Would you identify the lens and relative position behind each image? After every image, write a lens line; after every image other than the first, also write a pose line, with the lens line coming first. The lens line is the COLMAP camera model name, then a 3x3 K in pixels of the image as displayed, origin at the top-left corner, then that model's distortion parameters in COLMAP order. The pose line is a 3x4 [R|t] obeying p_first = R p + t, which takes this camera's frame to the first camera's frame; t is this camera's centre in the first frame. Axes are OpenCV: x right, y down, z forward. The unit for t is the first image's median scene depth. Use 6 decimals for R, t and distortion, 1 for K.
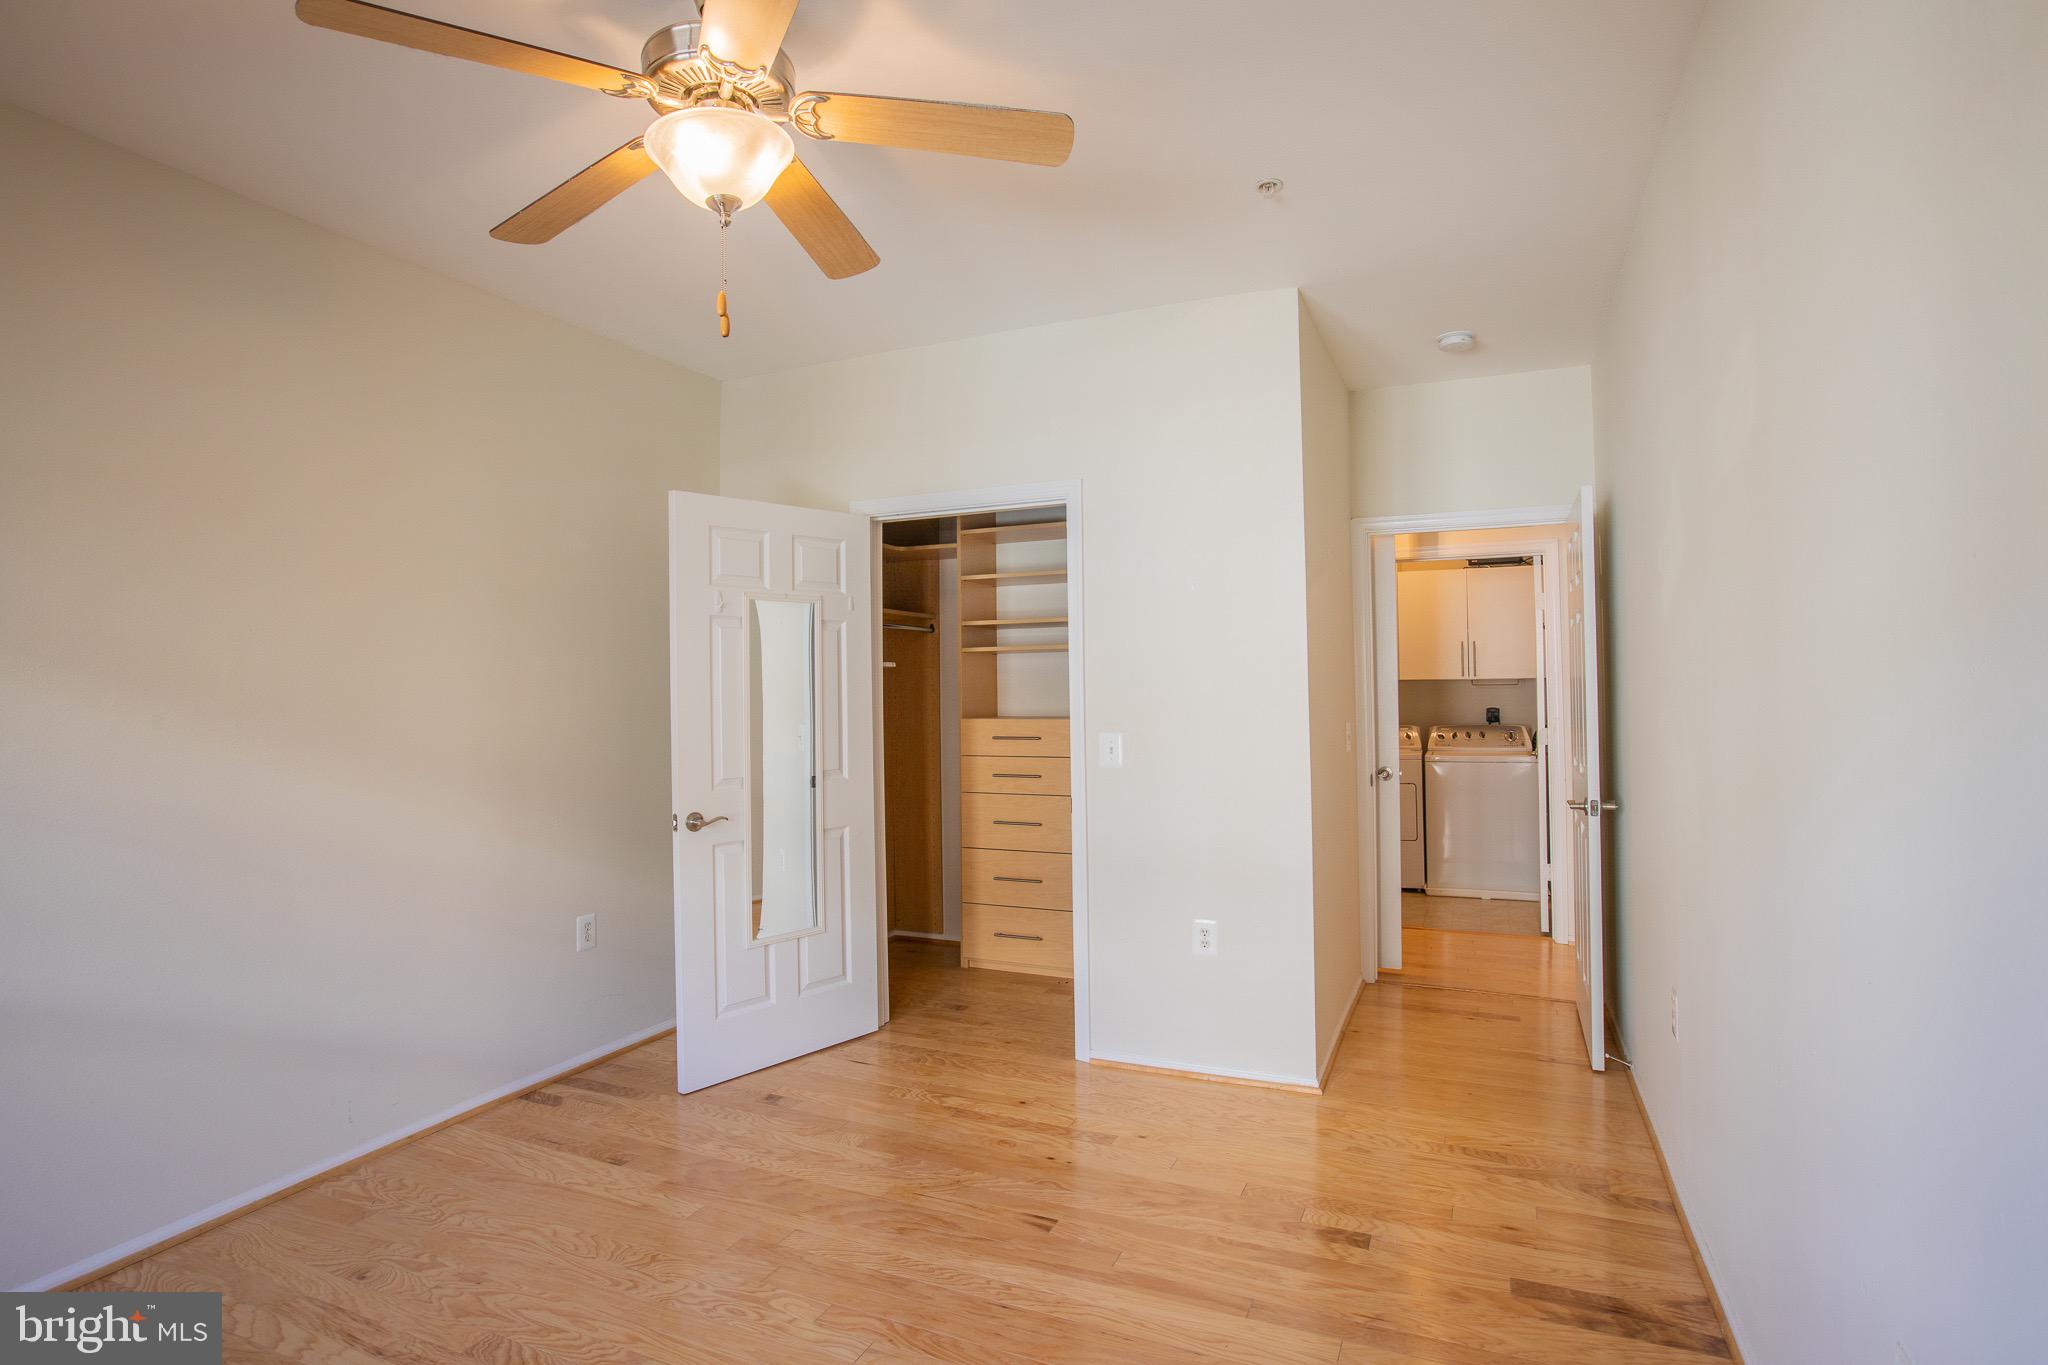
lens RADIAL K [[1053.6, 0, 1023.2], [0, 1053.6, 675.2], [0, 0, 1]] dist [-0.031313, 0.011463]
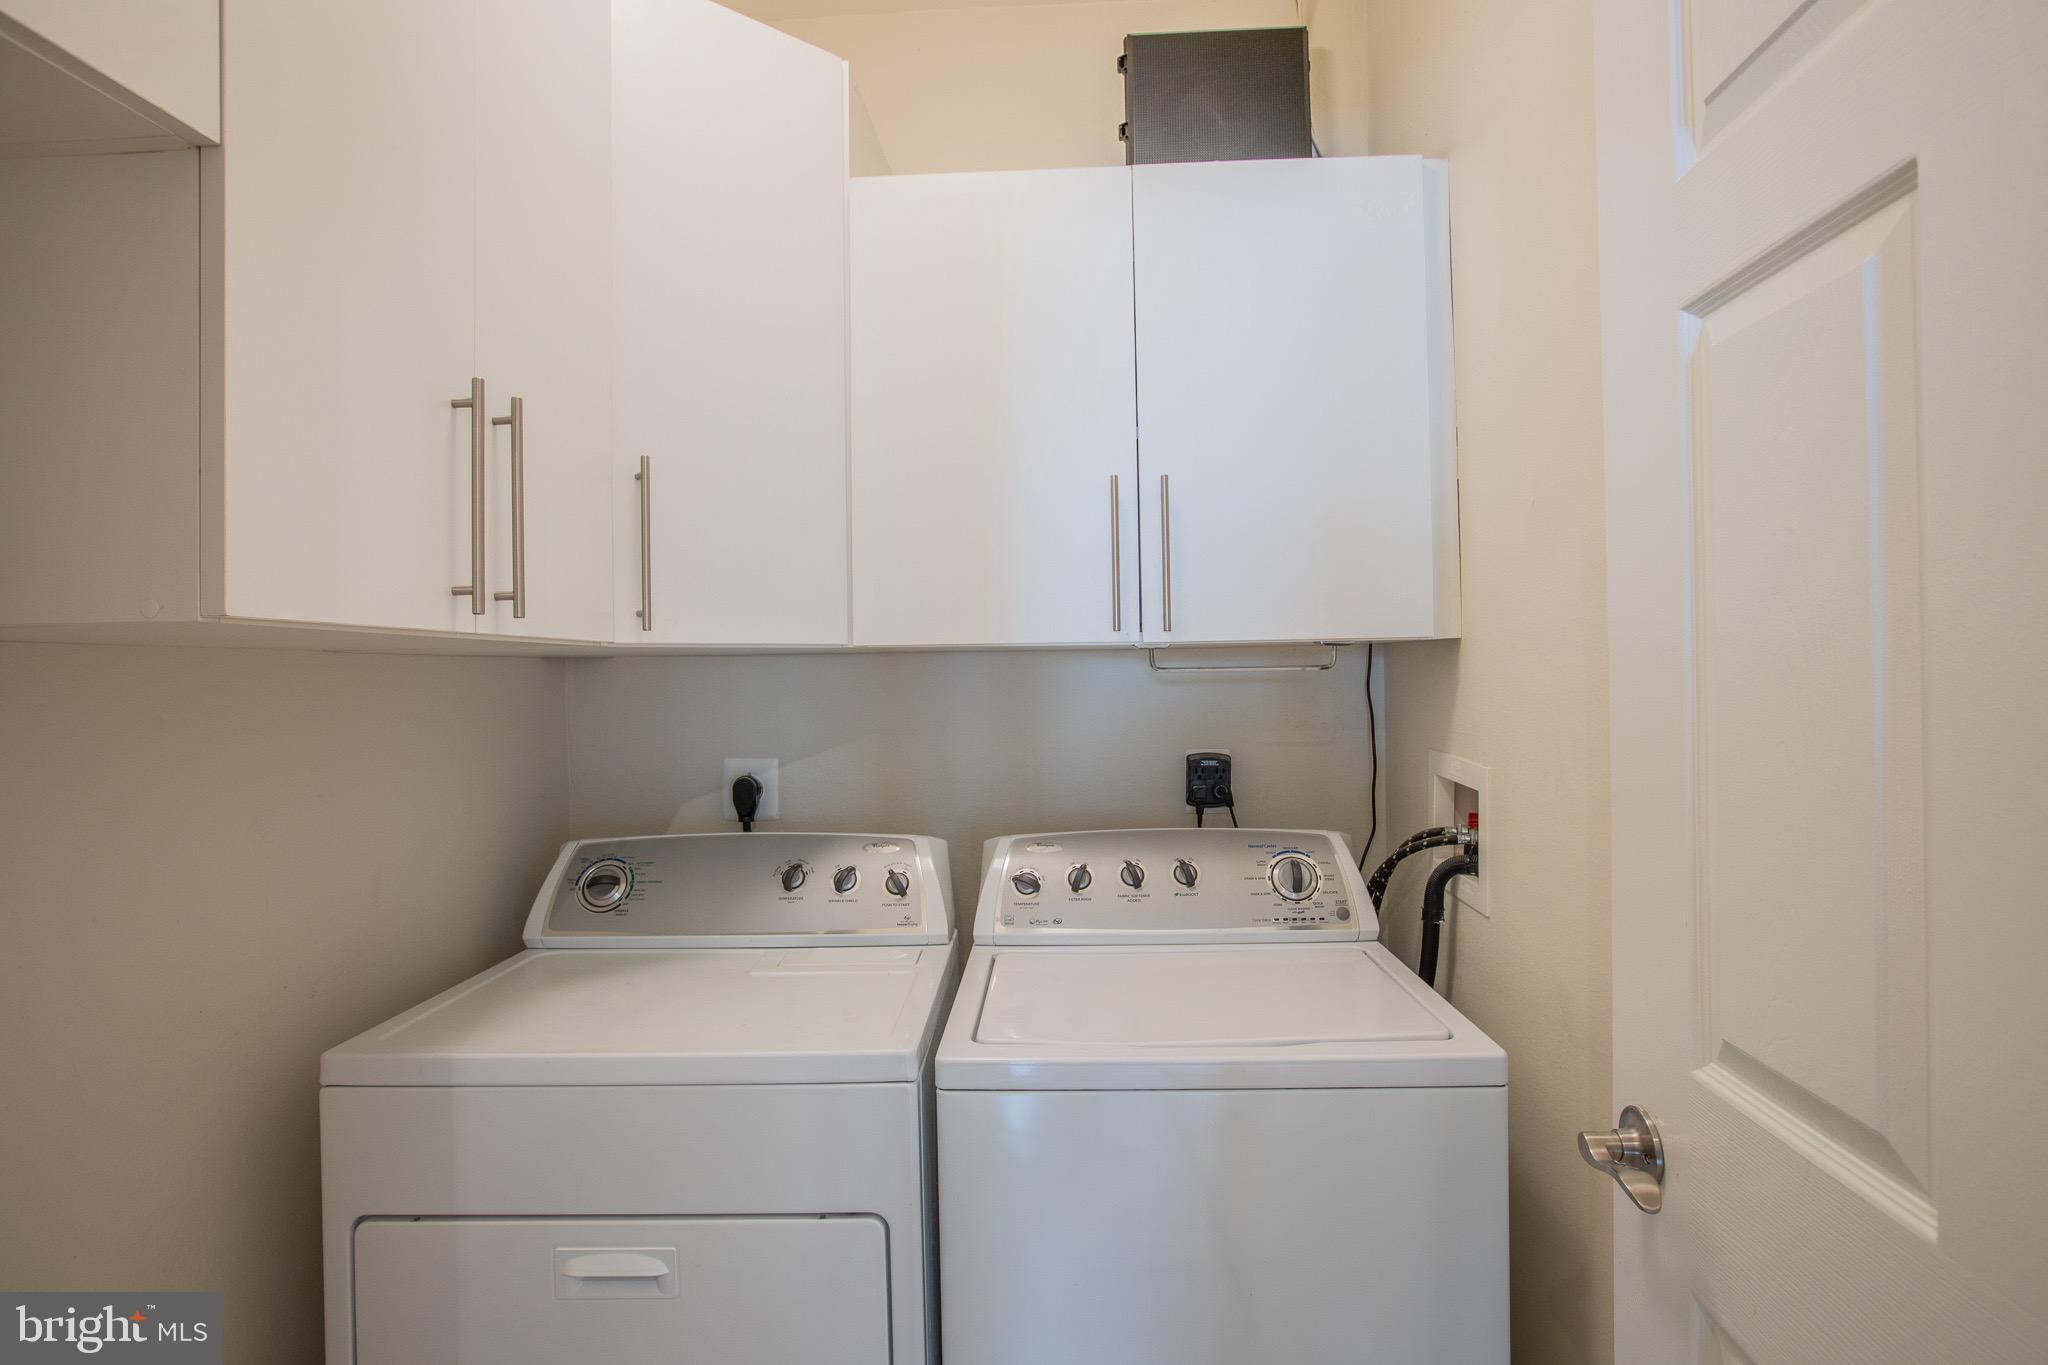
lens RADIAL K [[1053.6, 0, 1026.7], [0, 1053.6, 675.8], [0, 0, 1]] dist [-0.031313, 0.011463]
pose [[0.932462, -0.000141, 0.361267, 0.310151], [-0.005180, 0.999892, 0.013761, 0.007772], [-0.361230, -0.014702, 0.932361, 0.773154]]
